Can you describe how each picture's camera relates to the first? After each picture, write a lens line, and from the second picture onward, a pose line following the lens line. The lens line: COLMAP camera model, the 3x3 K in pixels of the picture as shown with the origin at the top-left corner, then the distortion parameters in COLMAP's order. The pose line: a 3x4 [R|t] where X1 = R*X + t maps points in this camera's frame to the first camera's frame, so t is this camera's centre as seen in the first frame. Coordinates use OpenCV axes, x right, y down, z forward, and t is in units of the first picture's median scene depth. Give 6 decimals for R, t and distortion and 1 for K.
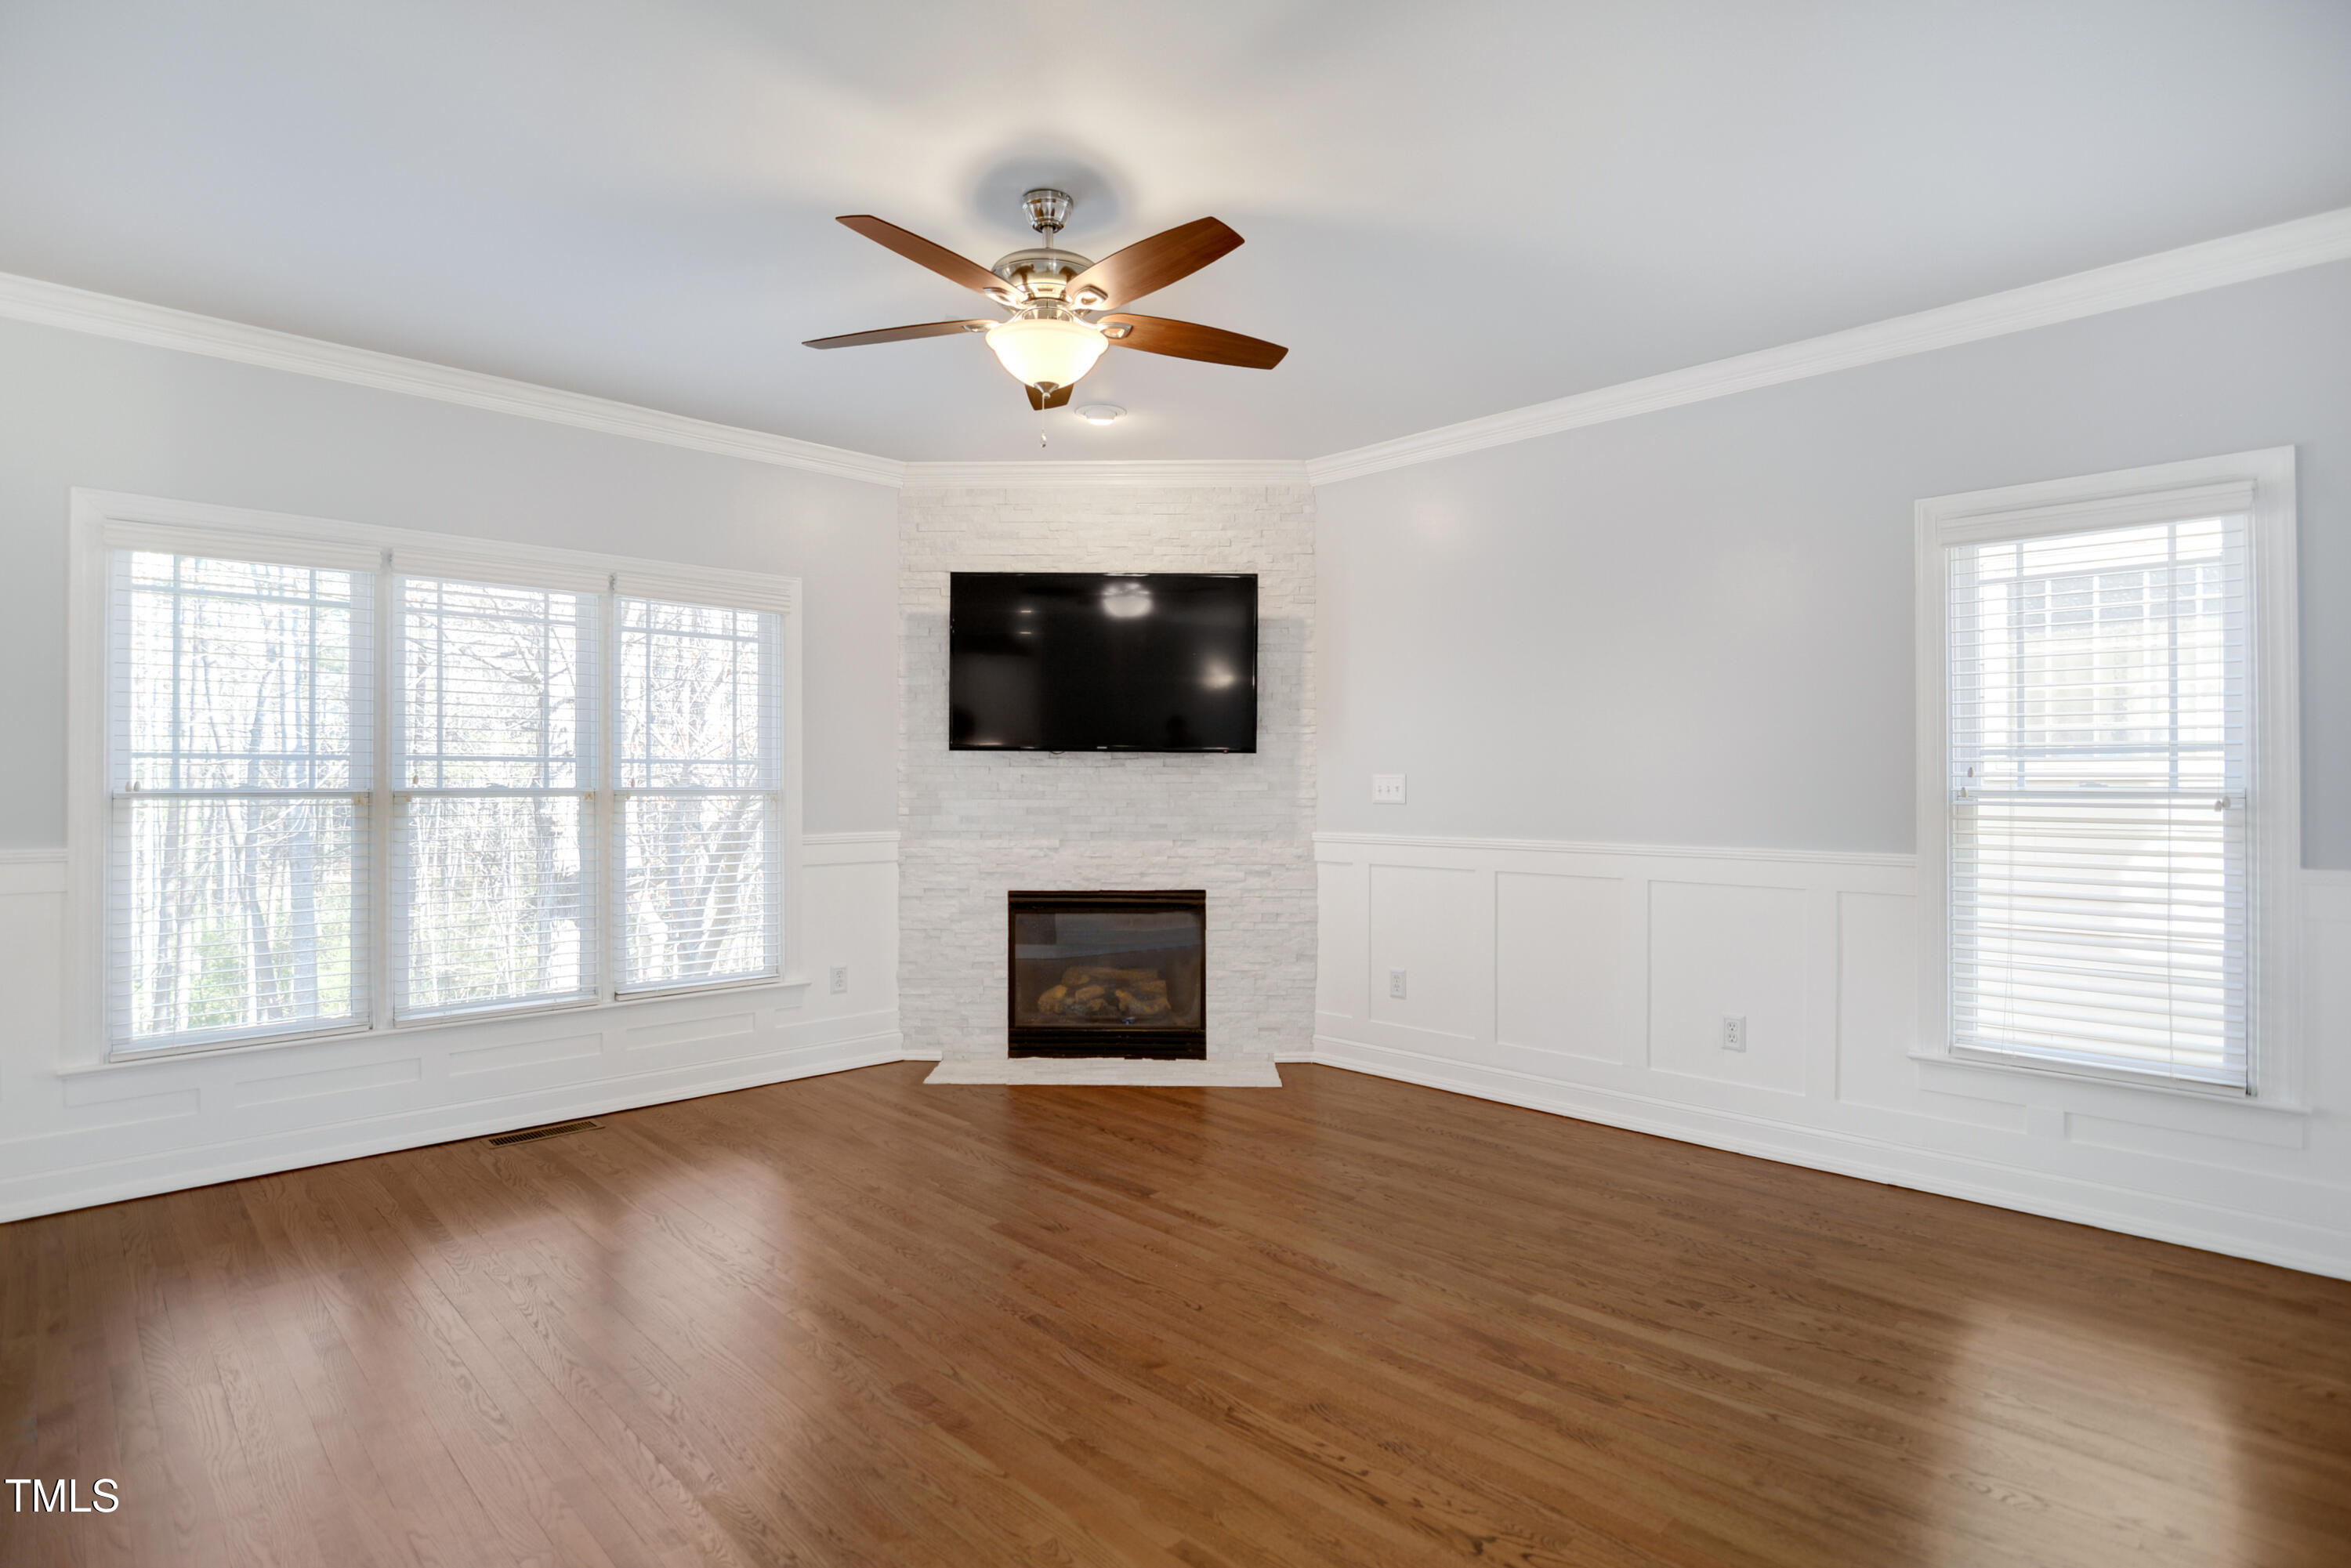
lens RADIAL K [[1196.8, 0, 1173.8], [0, 1196.8, 780.5], [0, 0, 1]] dist [-0.013545, 0.000362]
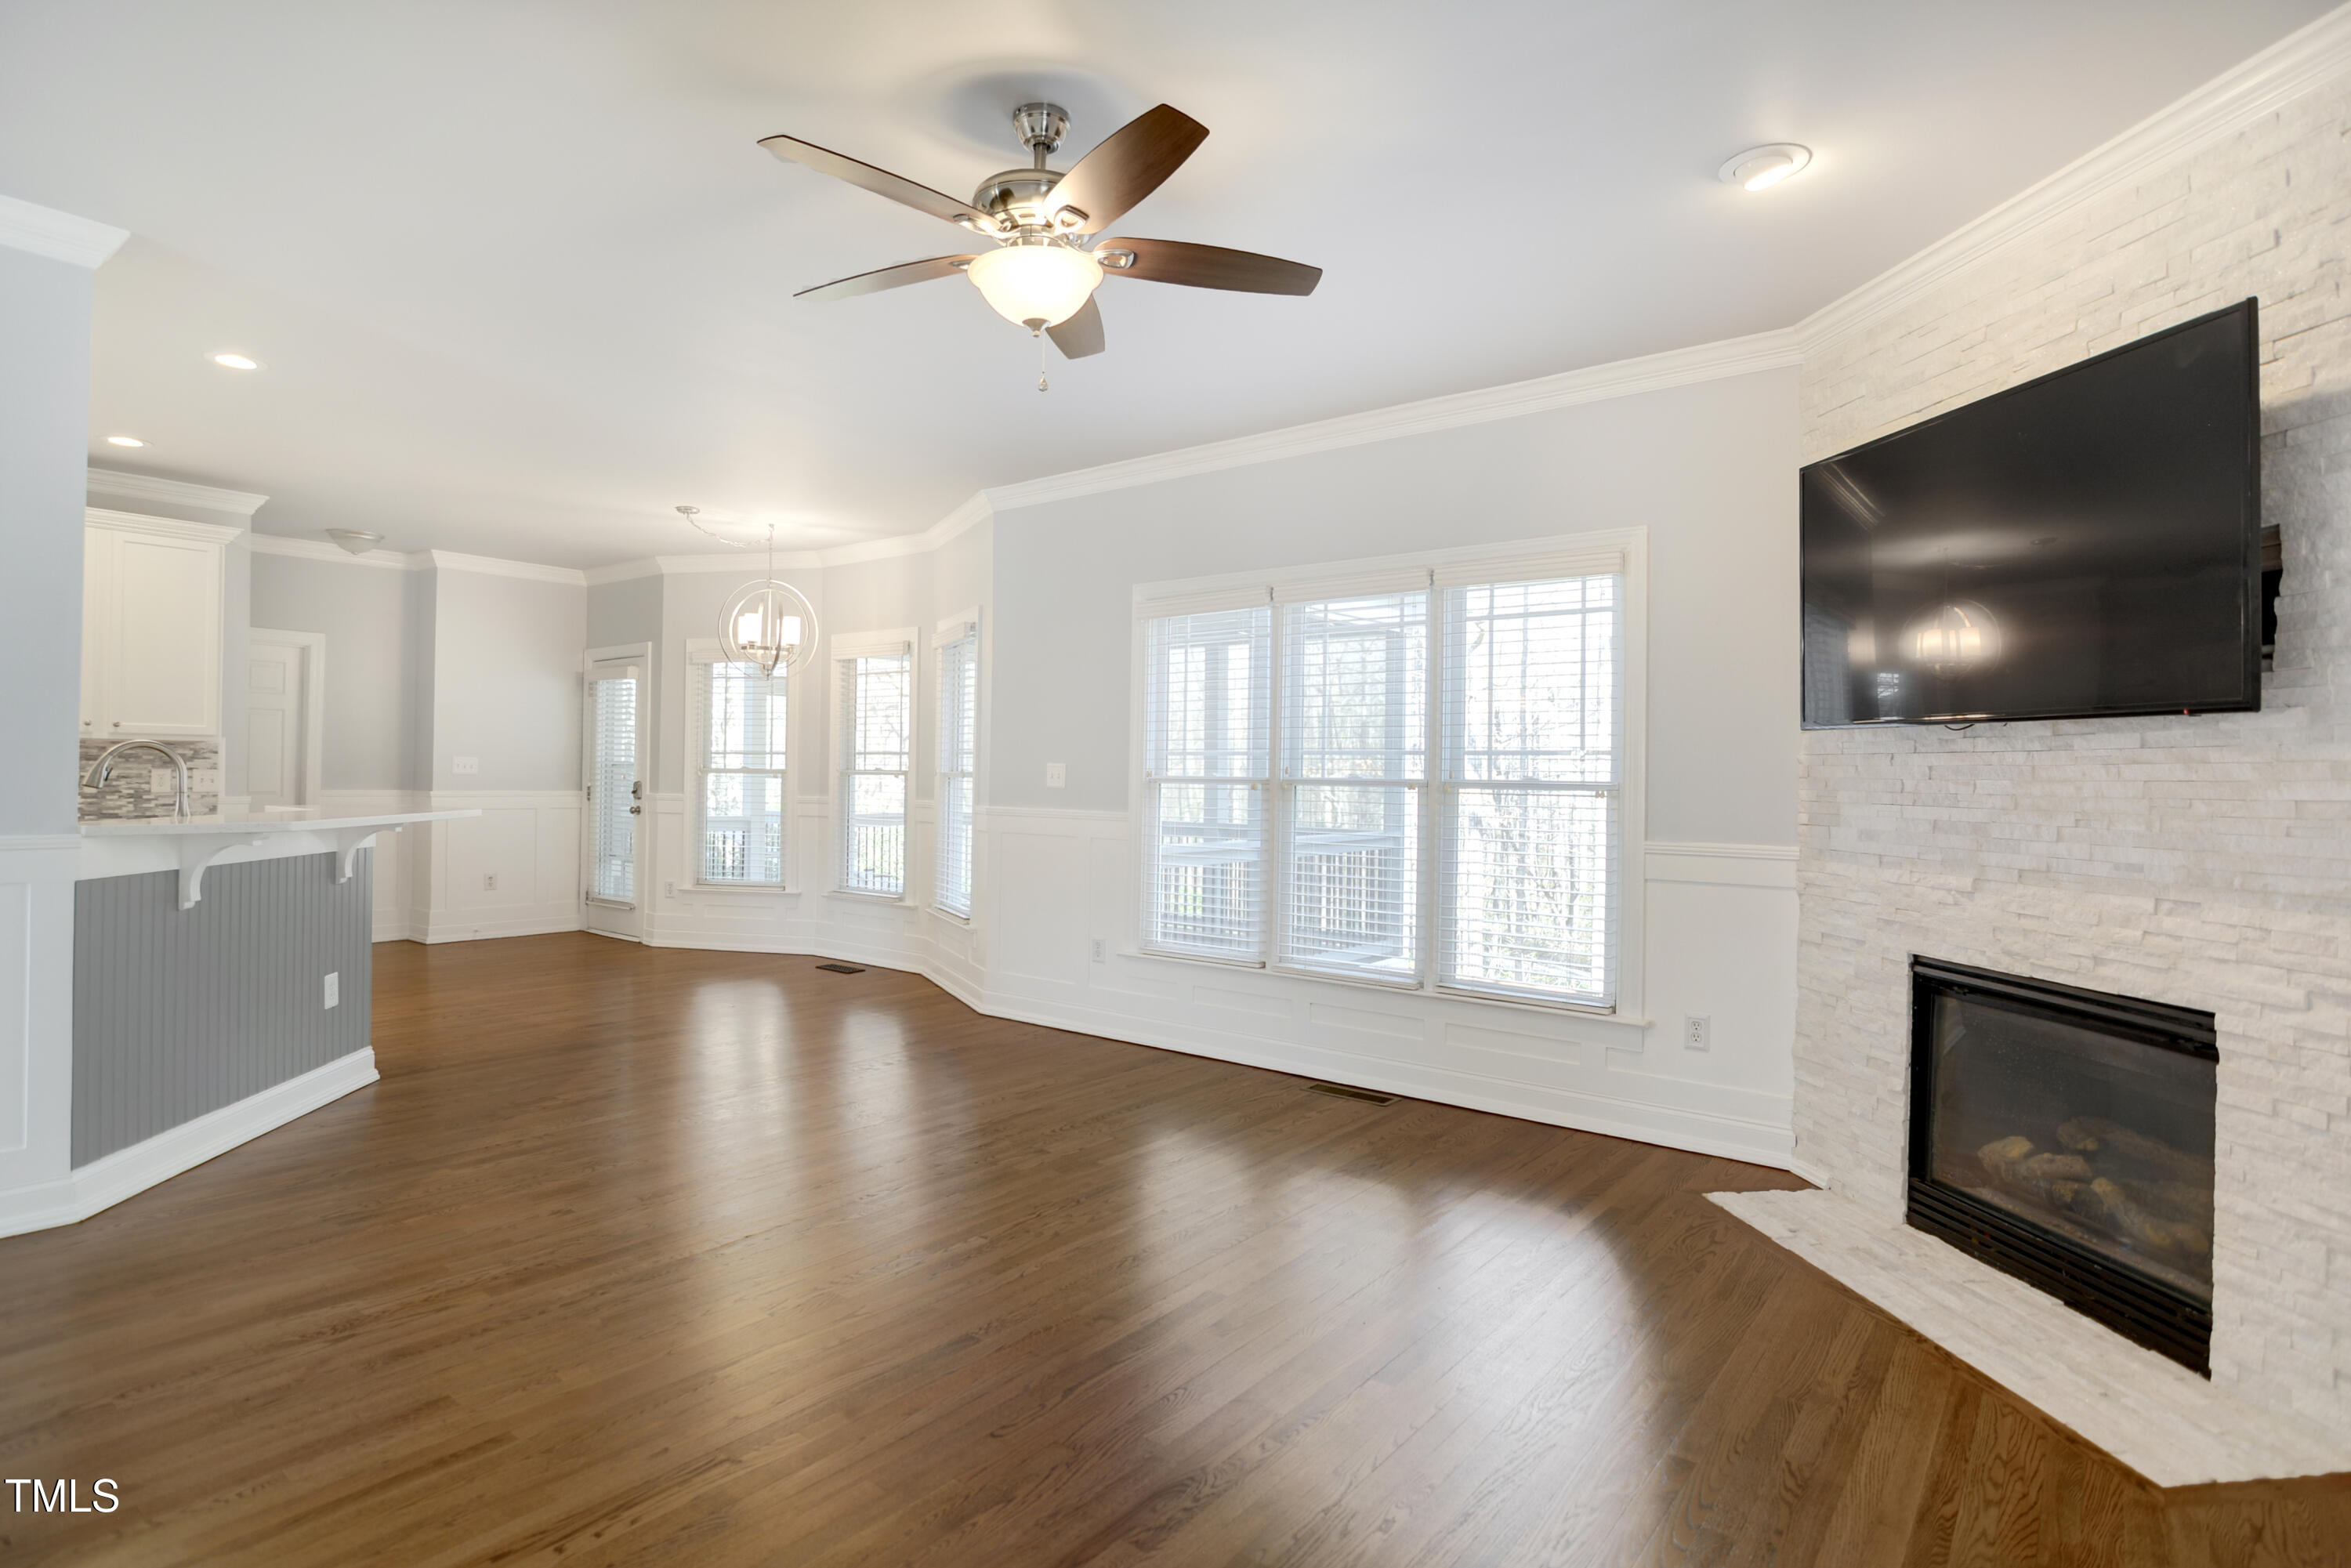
lens RADIAL K [[1196.8, 0, 1105.0], [0, 1196.8, 764.6], [0, 0, 1]] dist [-0.013545, 0.000362]
pose [[0.110625, -0.005592, -0.993847, 0.430484], [-0.010728, 0.999919, -0.006820, 0.003087], [0.993804, 0.011417, 0.110556, 0.519744]]
